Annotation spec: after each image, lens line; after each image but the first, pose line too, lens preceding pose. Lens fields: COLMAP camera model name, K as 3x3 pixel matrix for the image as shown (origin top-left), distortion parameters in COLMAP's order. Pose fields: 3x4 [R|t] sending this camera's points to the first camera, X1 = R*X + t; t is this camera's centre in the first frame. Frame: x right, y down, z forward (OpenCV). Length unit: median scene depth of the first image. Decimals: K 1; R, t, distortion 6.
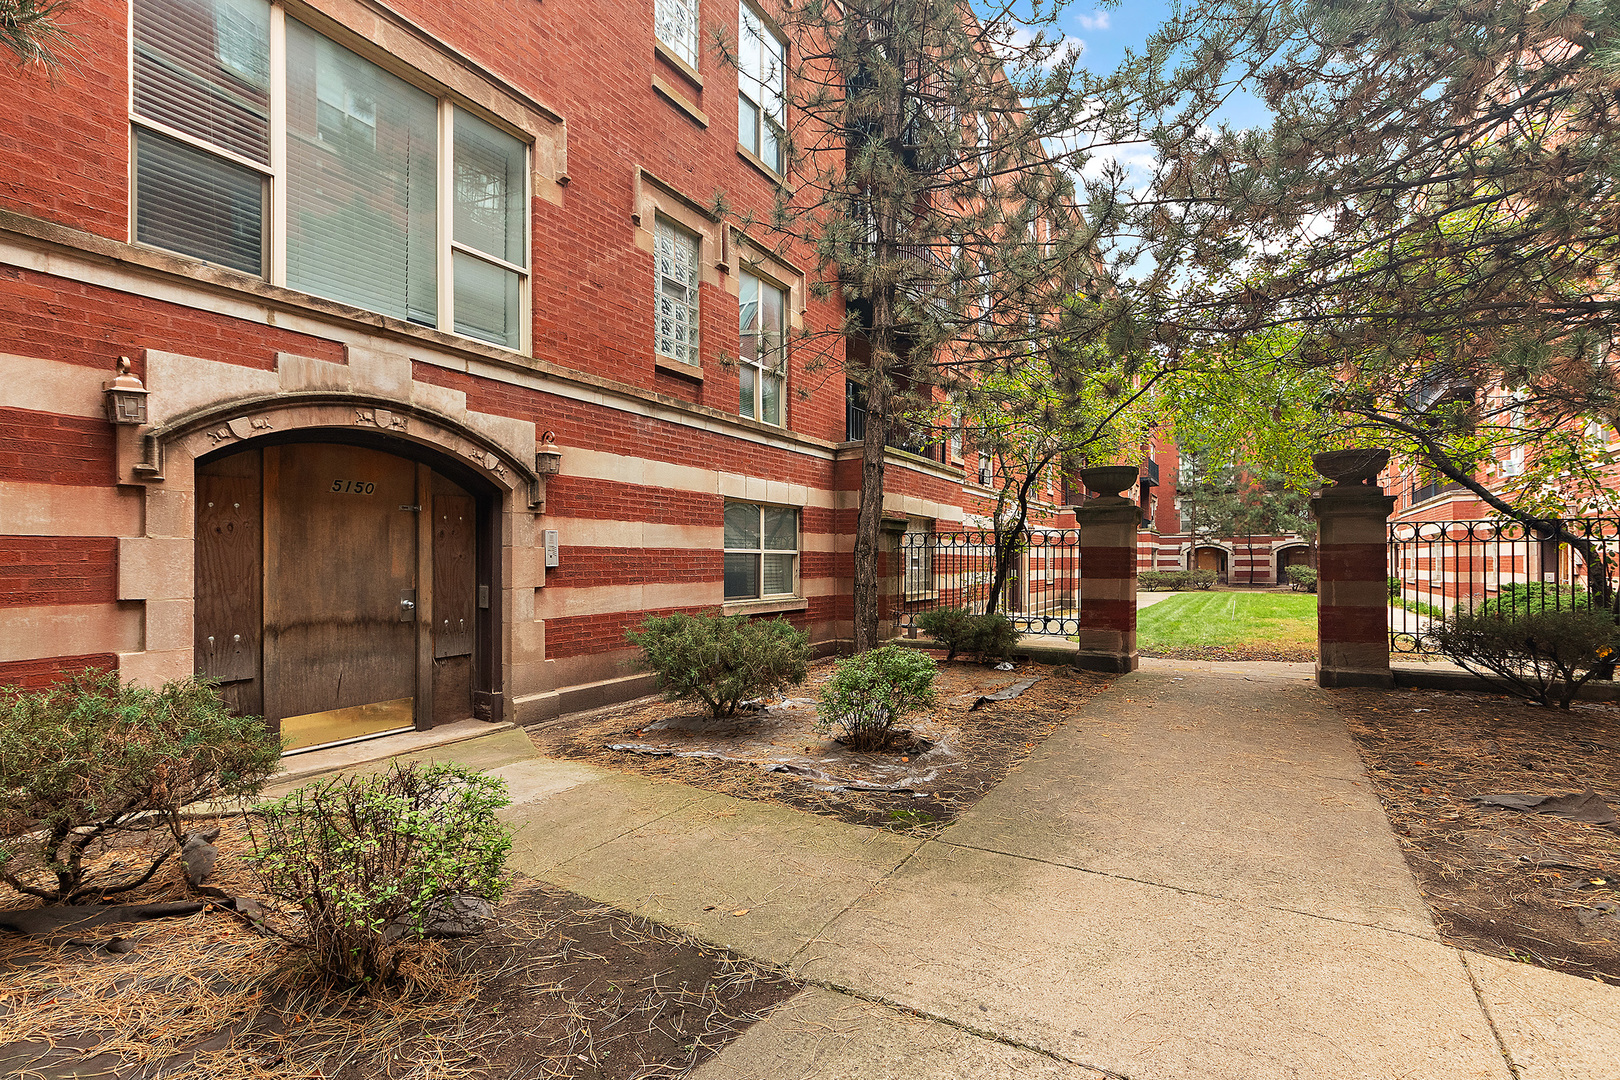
lens RADIAL K [[737.8, 0, 802.6], [0, 737.8, 547.2], [0, 0, 1]] dist [-0.002480, -0.000872]
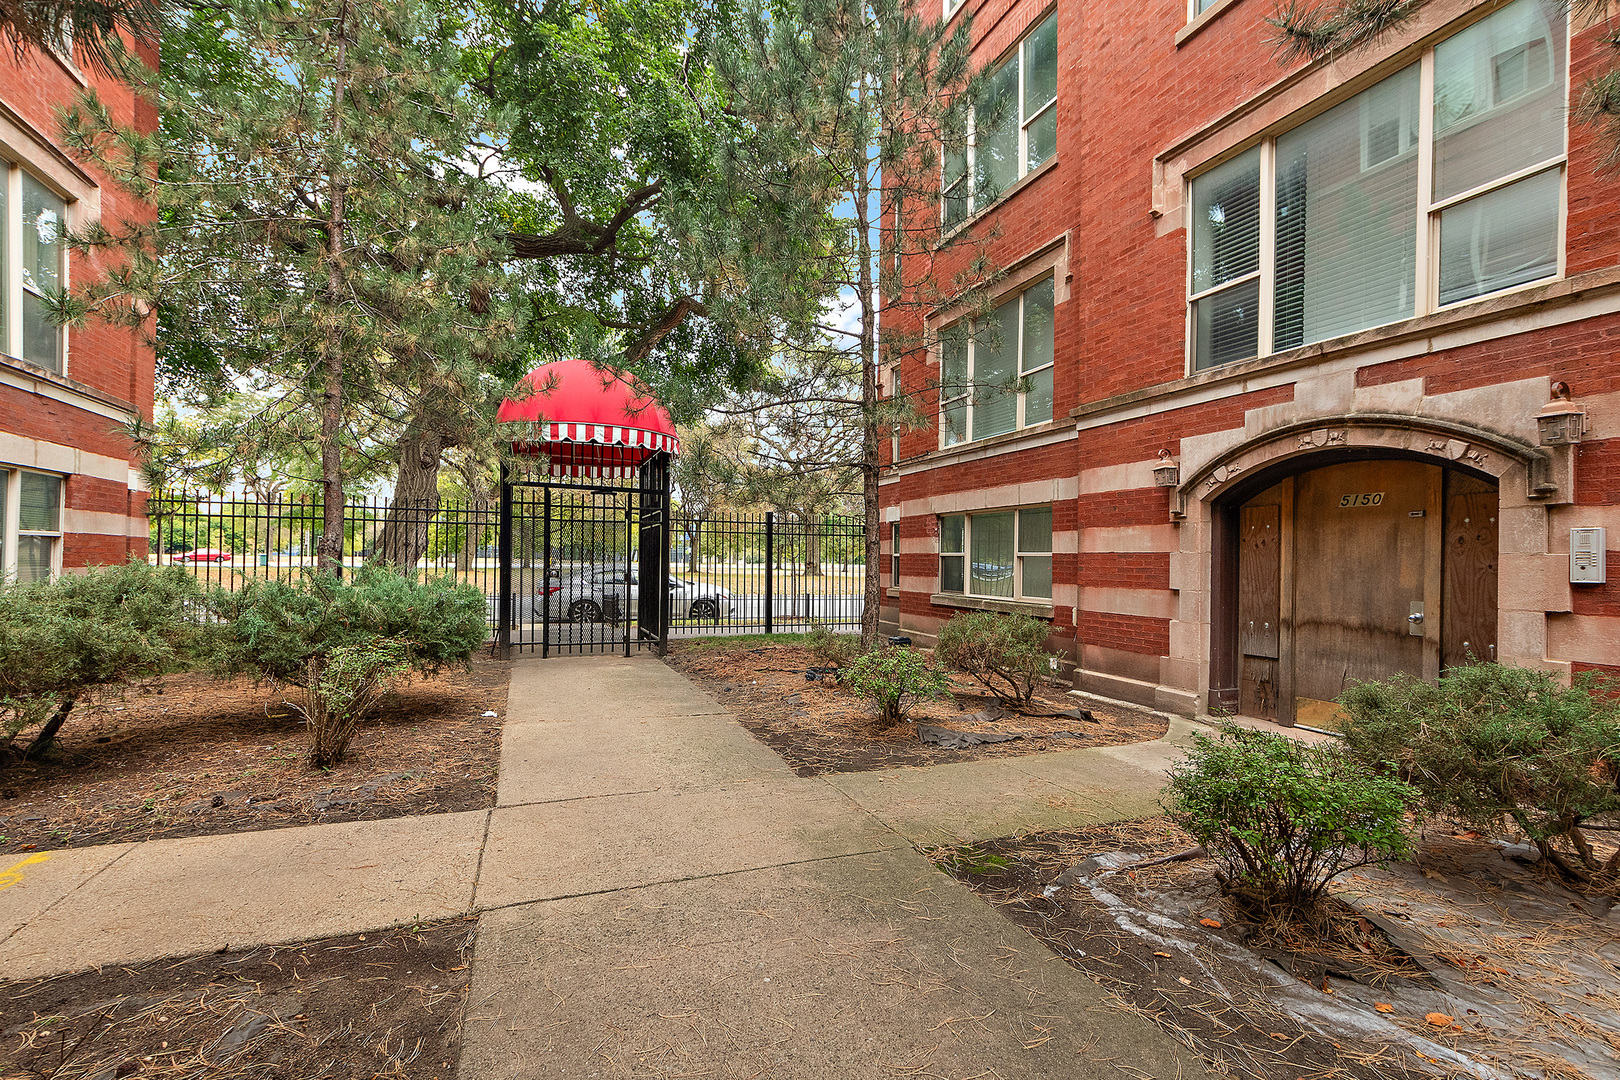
lens RADIAL K [[737.8, 0, 802.6], [0, 737.8, 547.2], [0, 0, 1]] dist [-0.002480, -0.000872]
pose [[-0.606282, -0.020027, -0.794998, 0.730016], [-0.000796, 0.999698, -0.024577, 0.013080], [0.795250, -0.014268, -0.606114, 1.022783]]
